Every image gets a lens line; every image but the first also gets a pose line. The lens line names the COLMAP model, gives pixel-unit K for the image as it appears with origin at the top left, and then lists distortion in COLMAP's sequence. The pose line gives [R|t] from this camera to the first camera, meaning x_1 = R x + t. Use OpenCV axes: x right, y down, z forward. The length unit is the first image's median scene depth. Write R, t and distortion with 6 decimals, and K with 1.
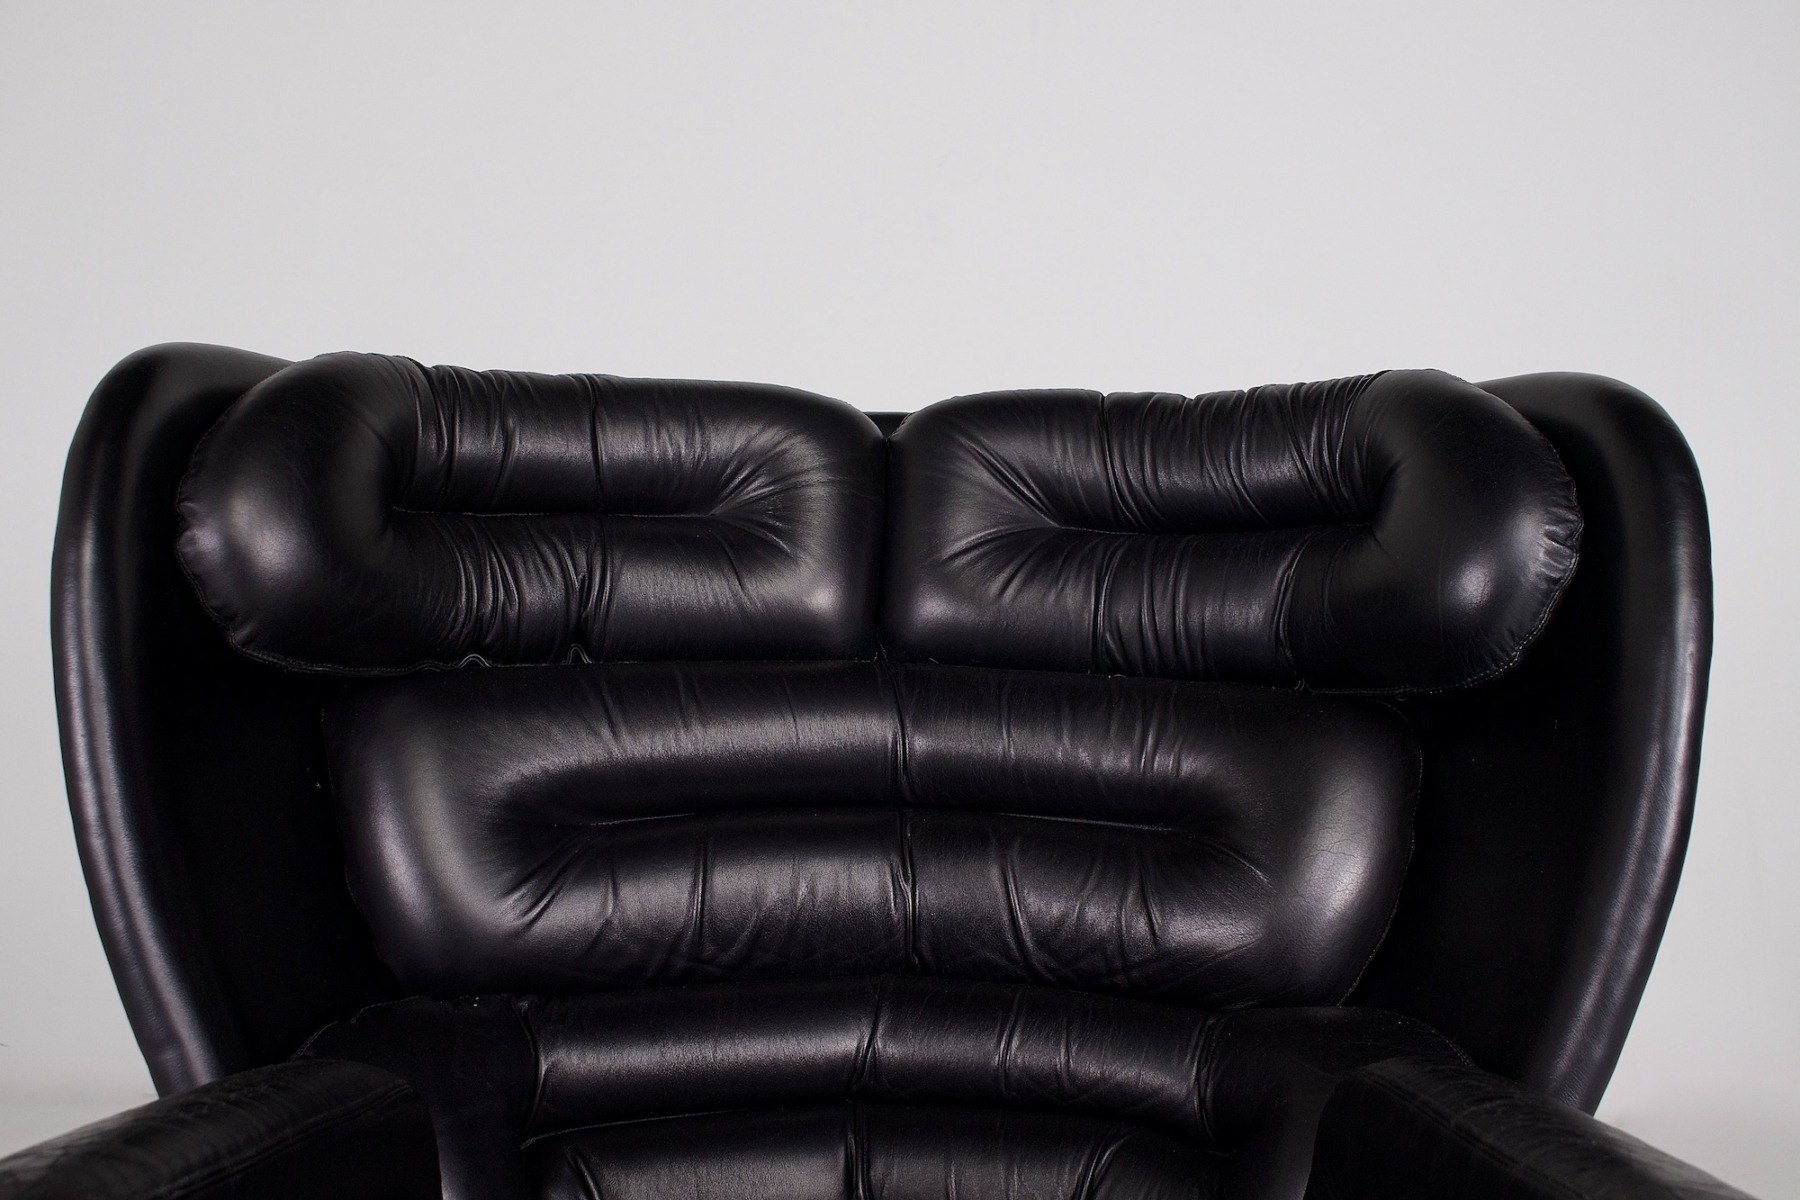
lens RADIAL K [[2024.6, 0, 900.0], [0, 2024.6, 600.0], [0, 0, 1]] dist [-0.004025, -0.338756]
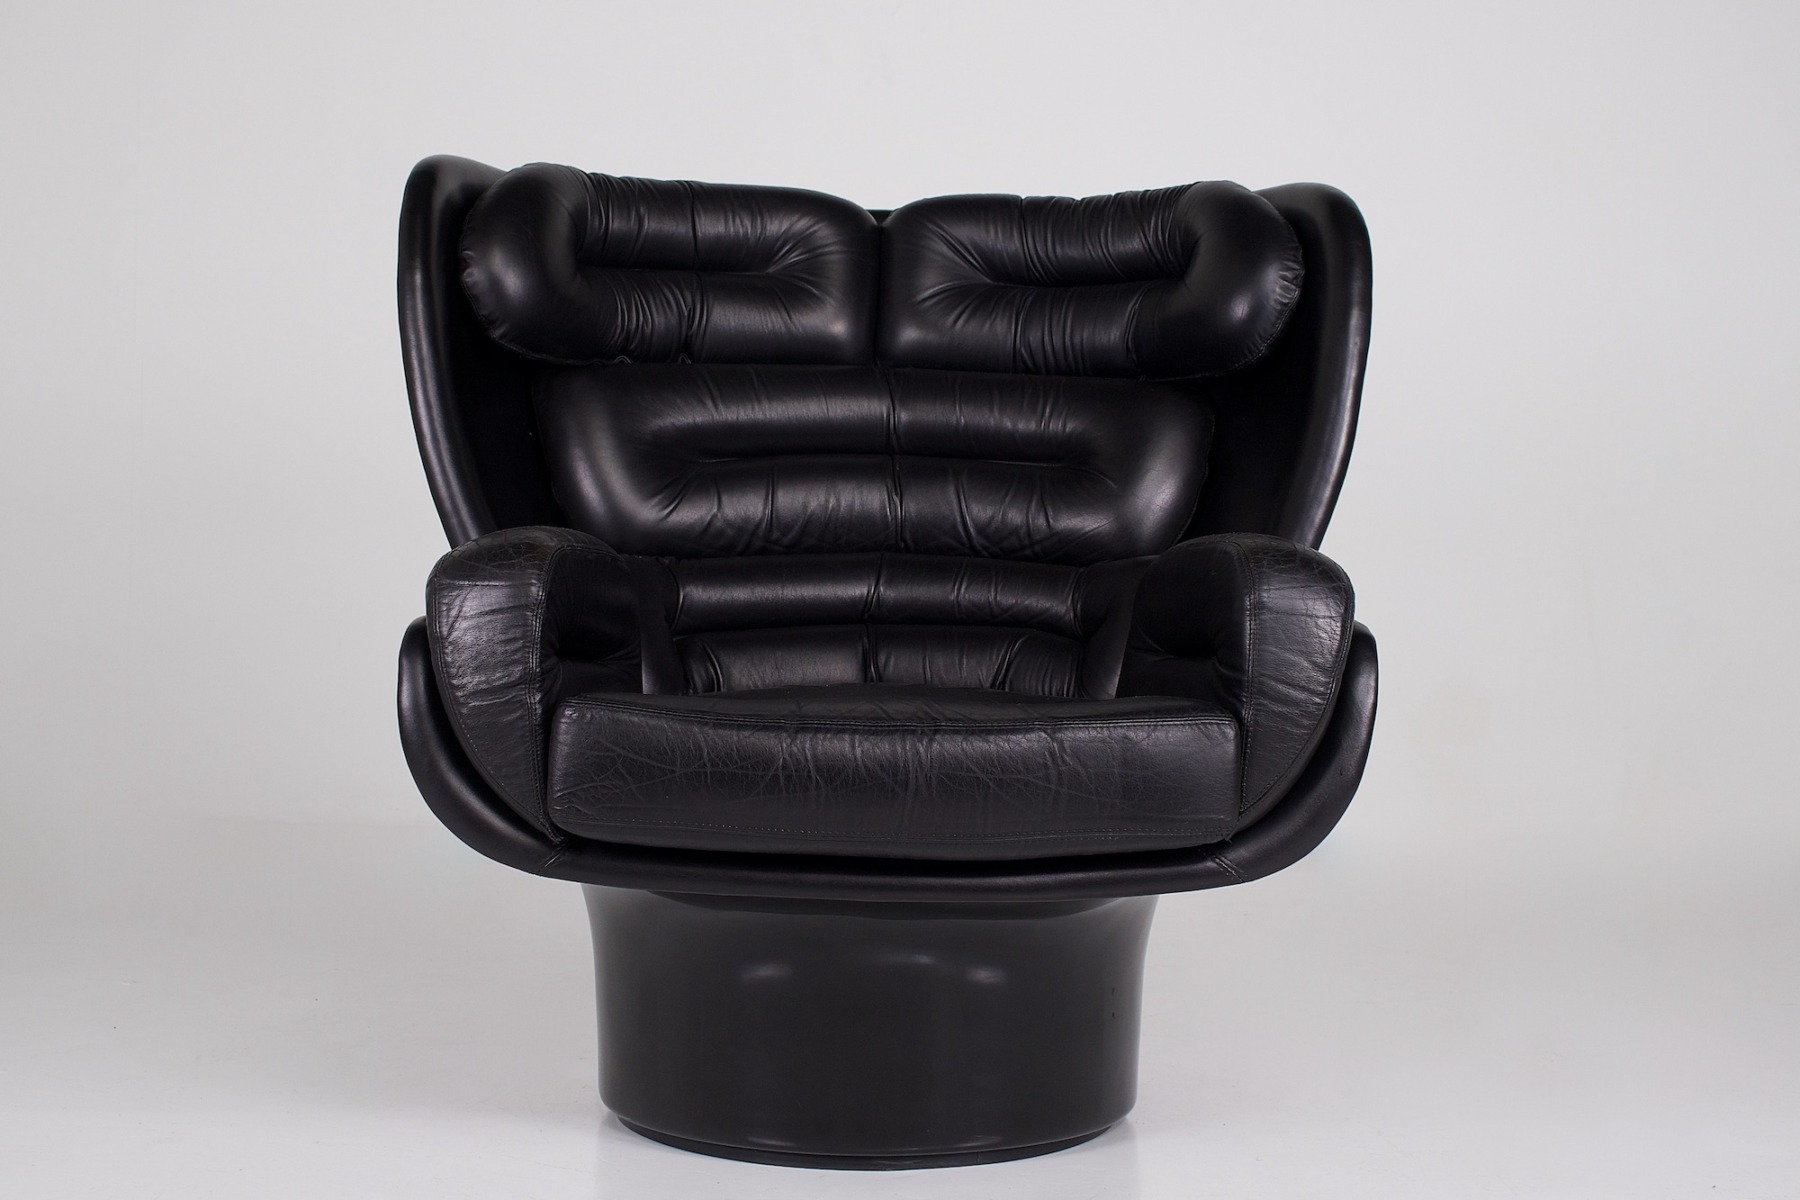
lens RADIAL K [[2433.7, 0, 900.0], [0, 2433.7, 600.0], [0, 0, 1]] dist [-0.005744, -0.006394]
pose [[0.999204, 0.003163, 0.039766, -0.069965], [-0.004732, 0.999212, 0.039414, 0.142874], [-0.039610, -0.039570, 0.998431, -0.926779]]
